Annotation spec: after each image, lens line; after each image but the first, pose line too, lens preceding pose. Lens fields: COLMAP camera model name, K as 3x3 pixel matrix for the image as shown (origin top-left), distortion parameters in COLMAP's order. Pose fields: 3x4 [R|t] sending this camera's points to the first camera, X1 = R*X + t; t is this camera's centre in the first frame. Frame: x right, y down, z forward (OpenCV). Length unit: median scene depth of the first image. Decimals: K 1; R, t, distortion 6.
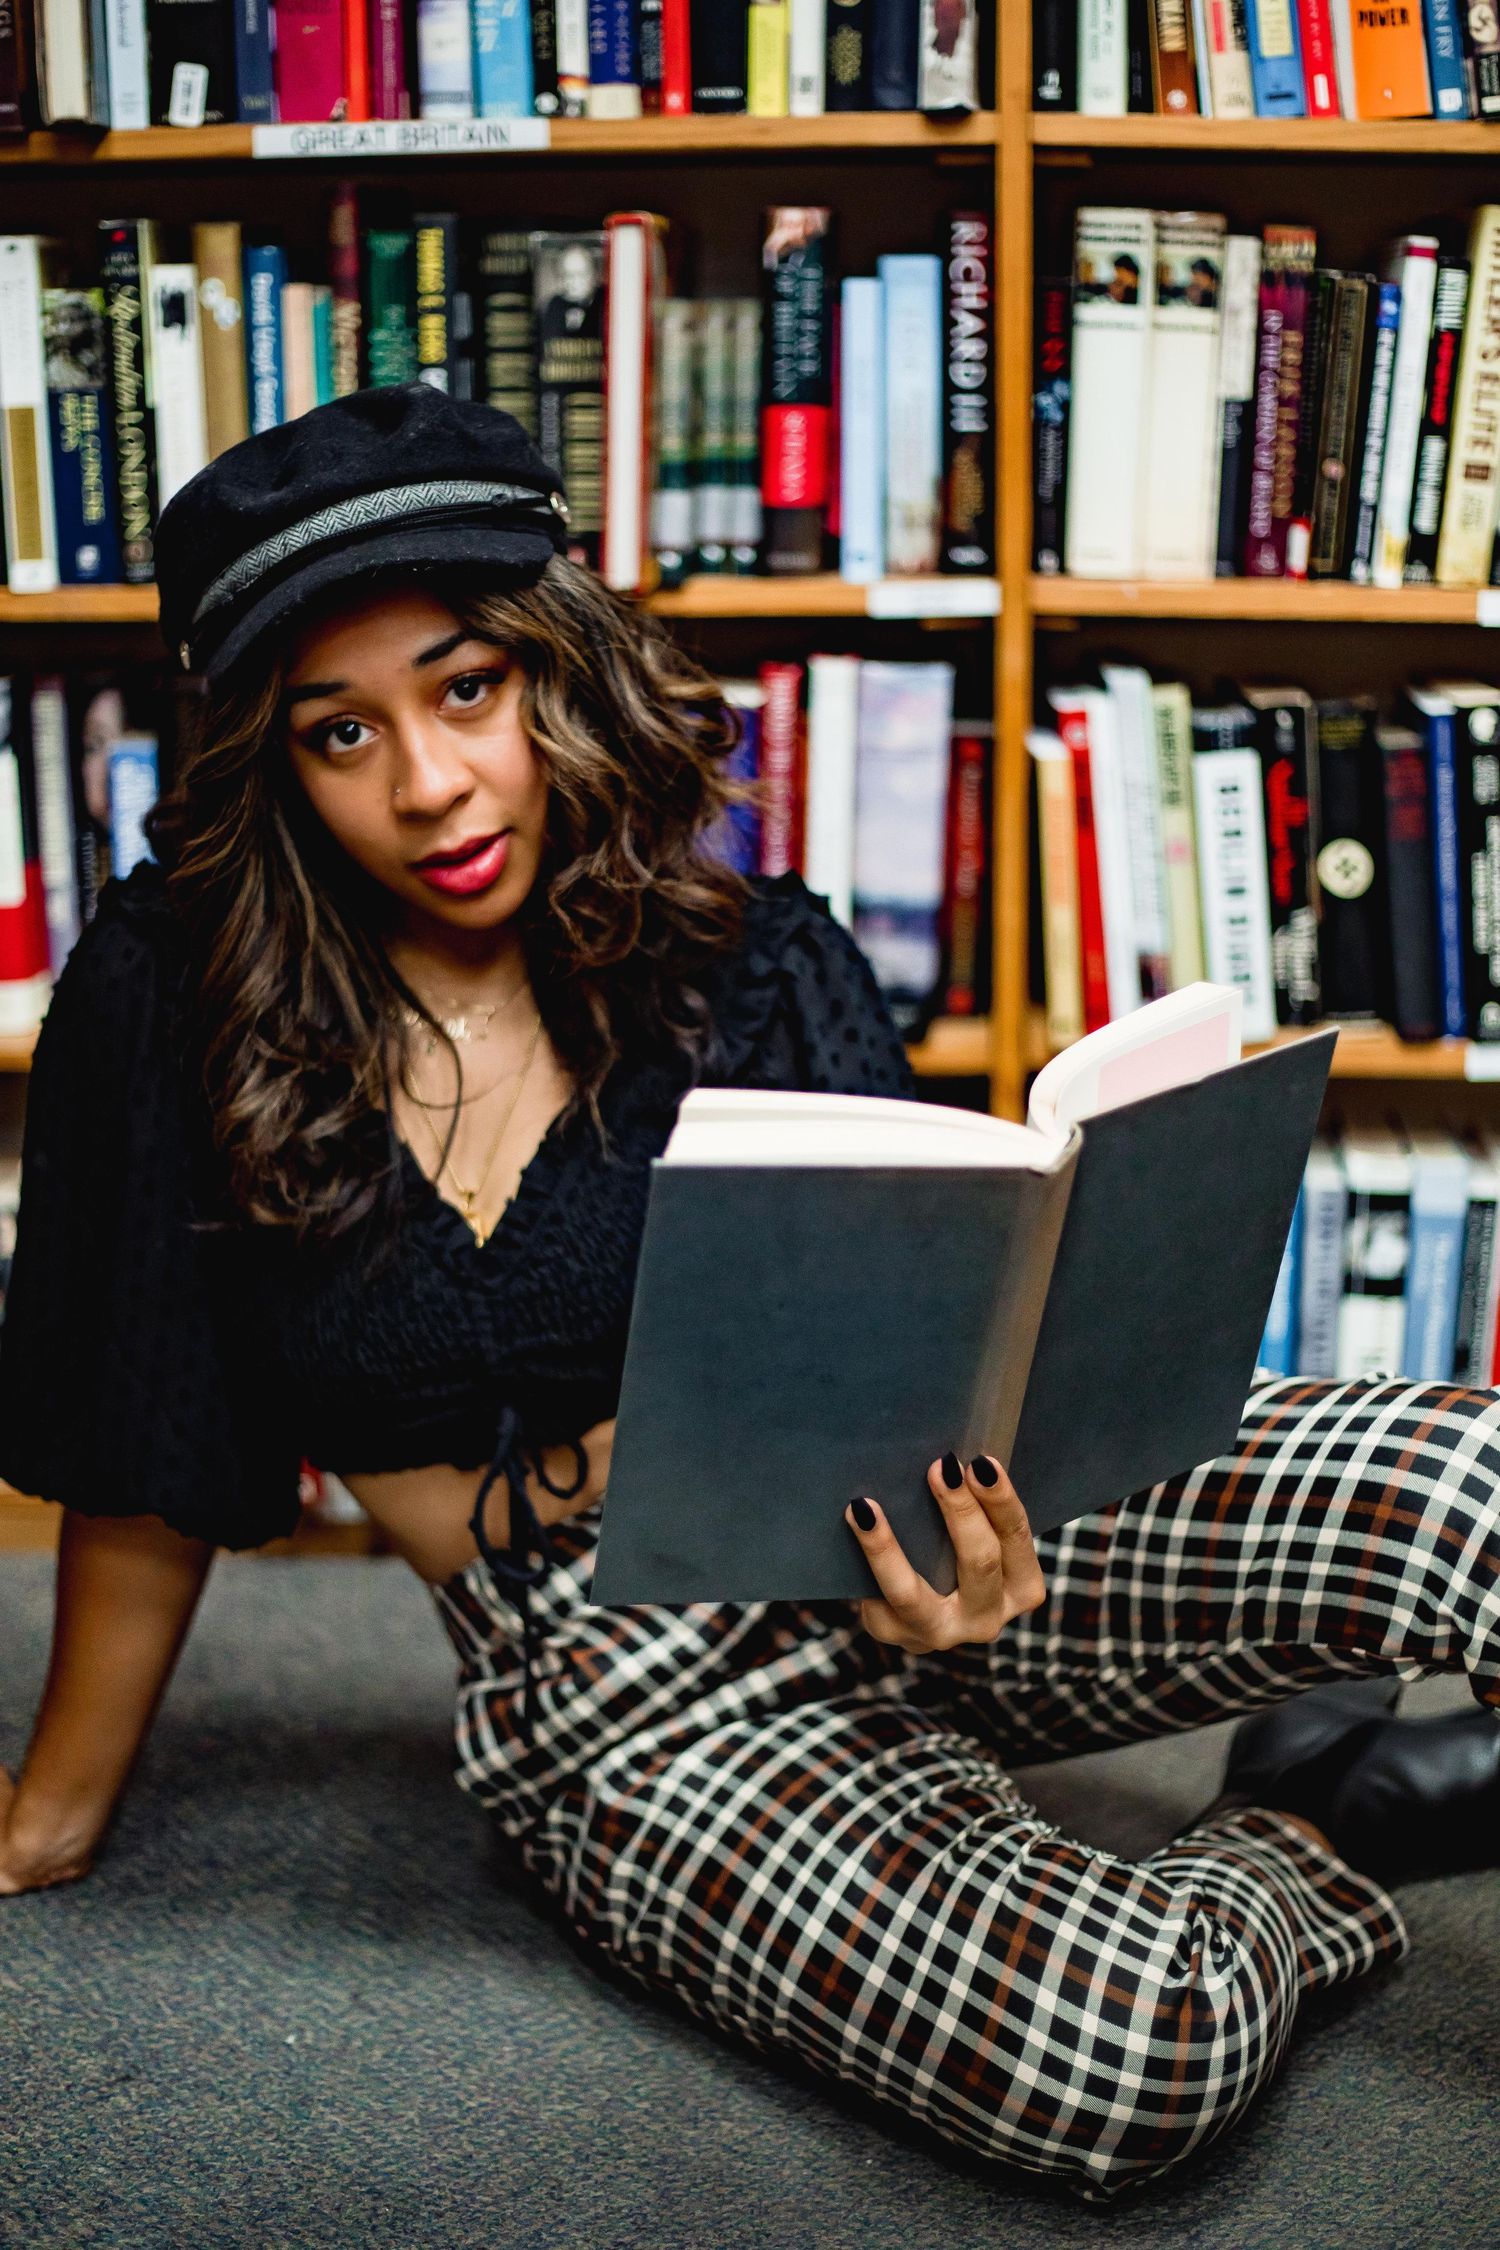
lens RADIAL K [[3596.1, 0, 767.7], [0, 3596.1, 1125.1], [0, 0, 1]] dist [-0.142308, 0.000000]
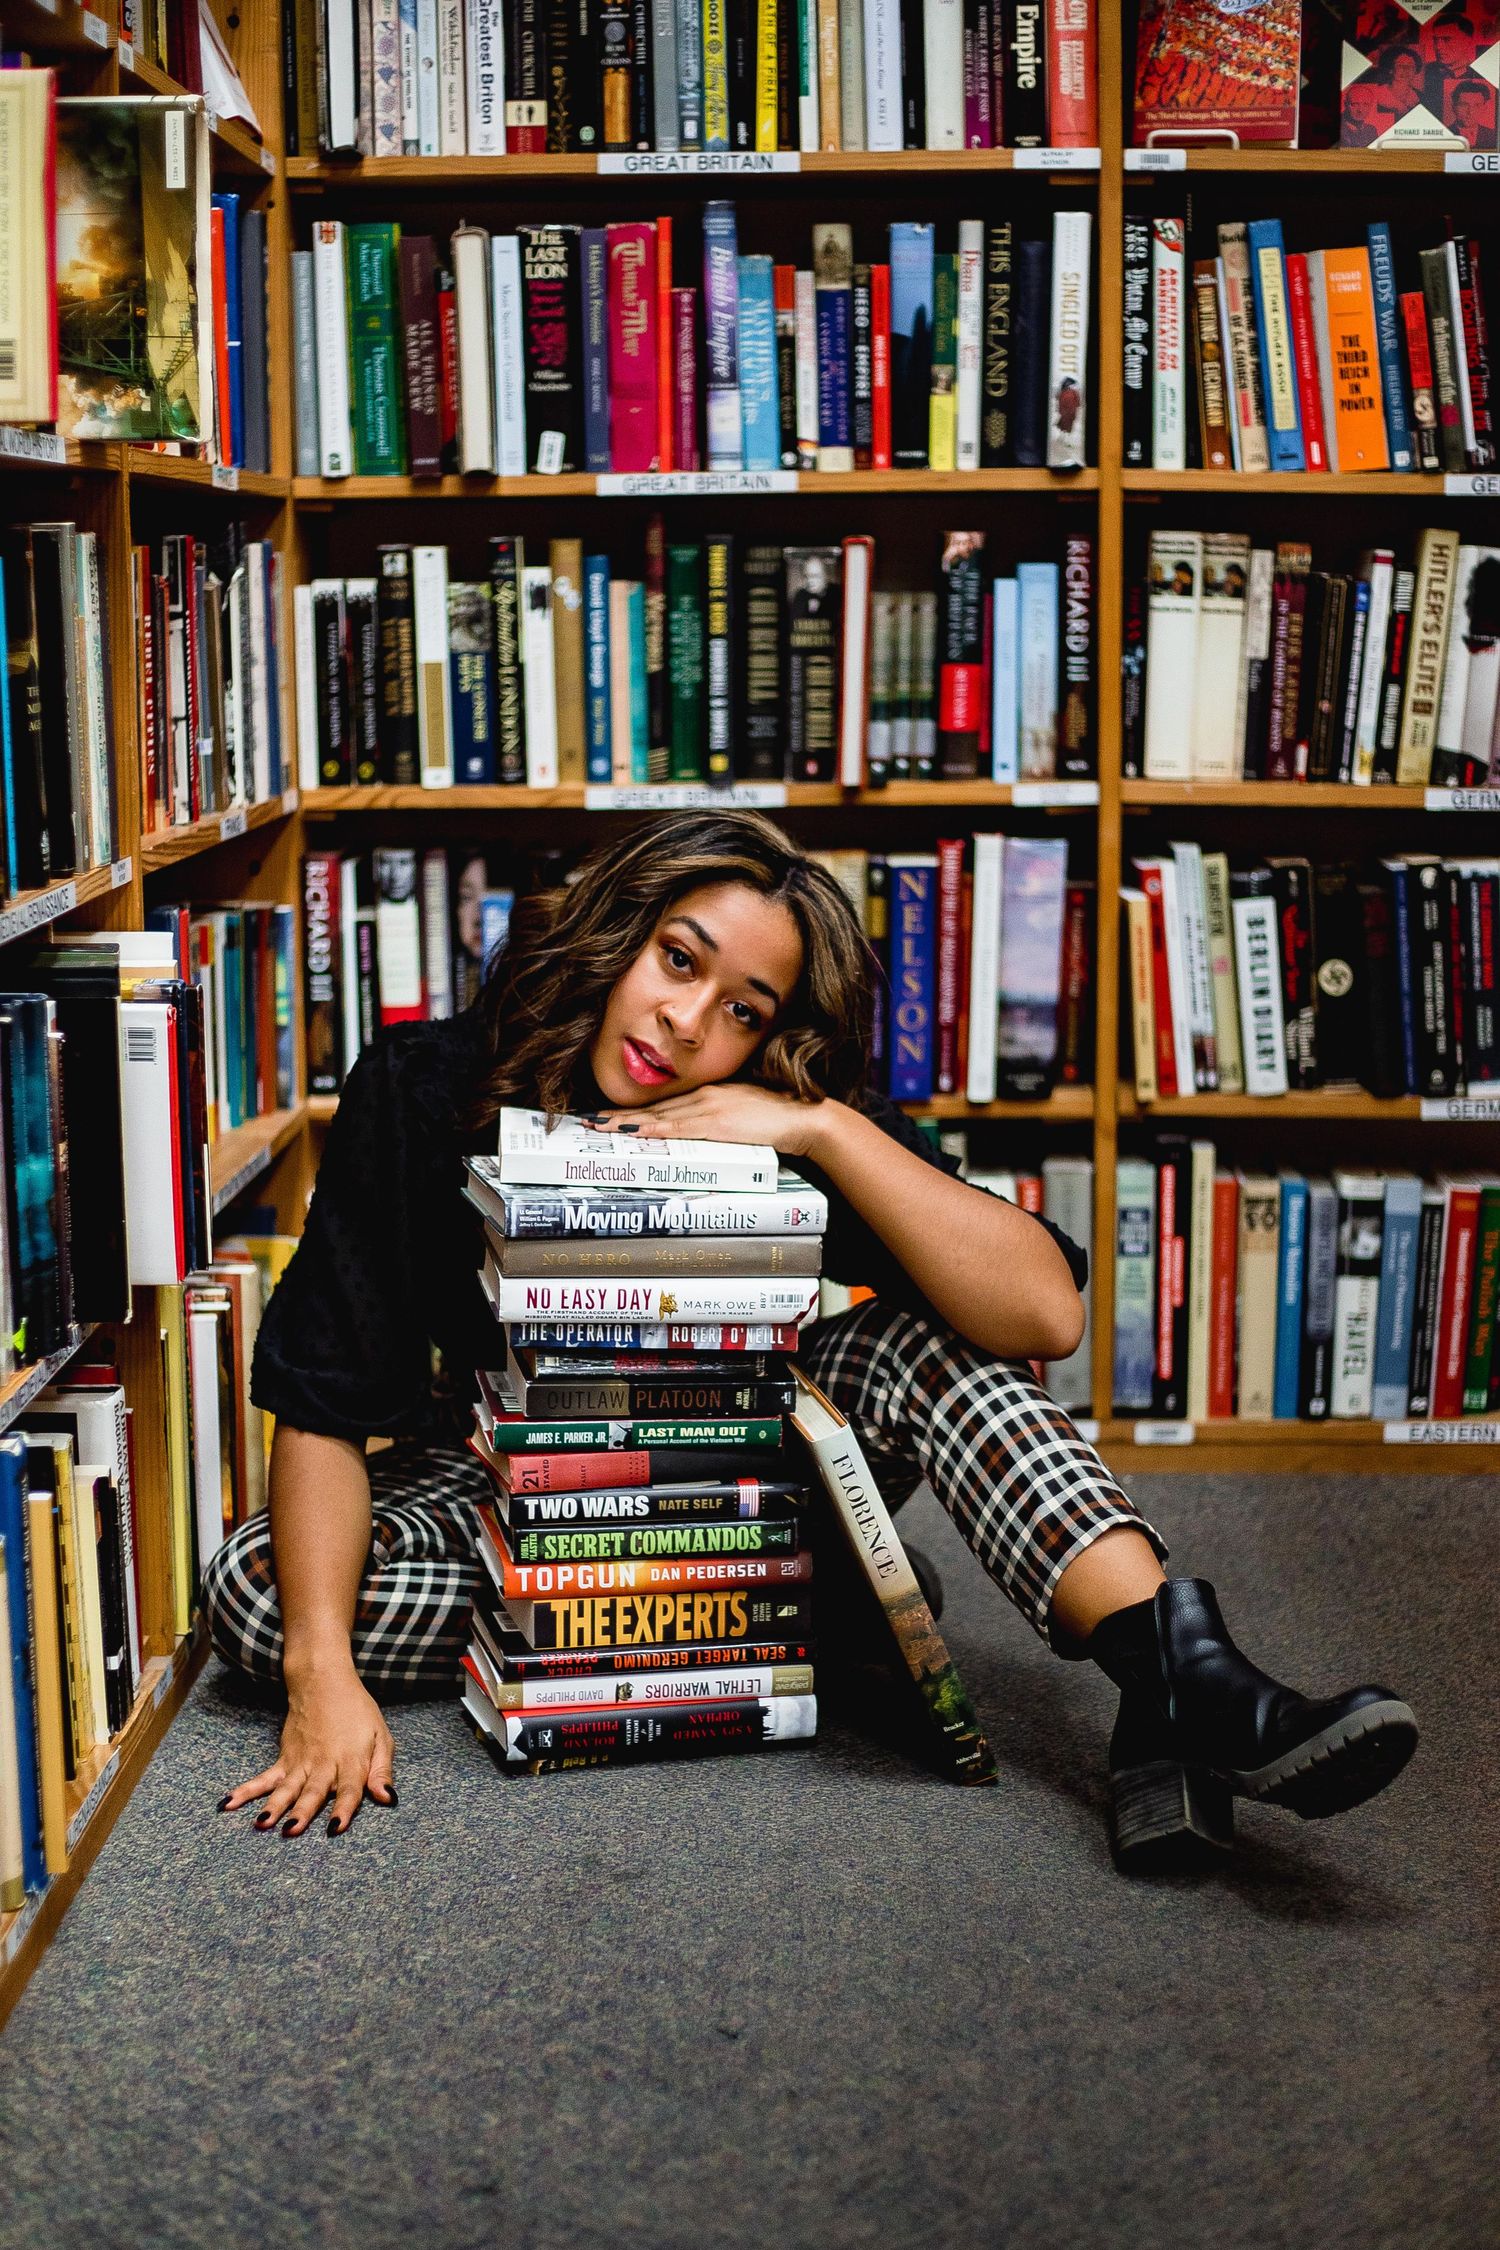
lens RADIAL K [[3596.1, 0, 735.8], [0, 3596.1, 1128.7], [0, 0, 1]] dist [-0.142308, 0.000000]
pose [[0.999999, -0.001184, 0.001059, -0.087058], [0.001254, 0.997669, -0.068224, 0.091131], [-0.000976, 0.068225, 0.997669, -0.464155]]
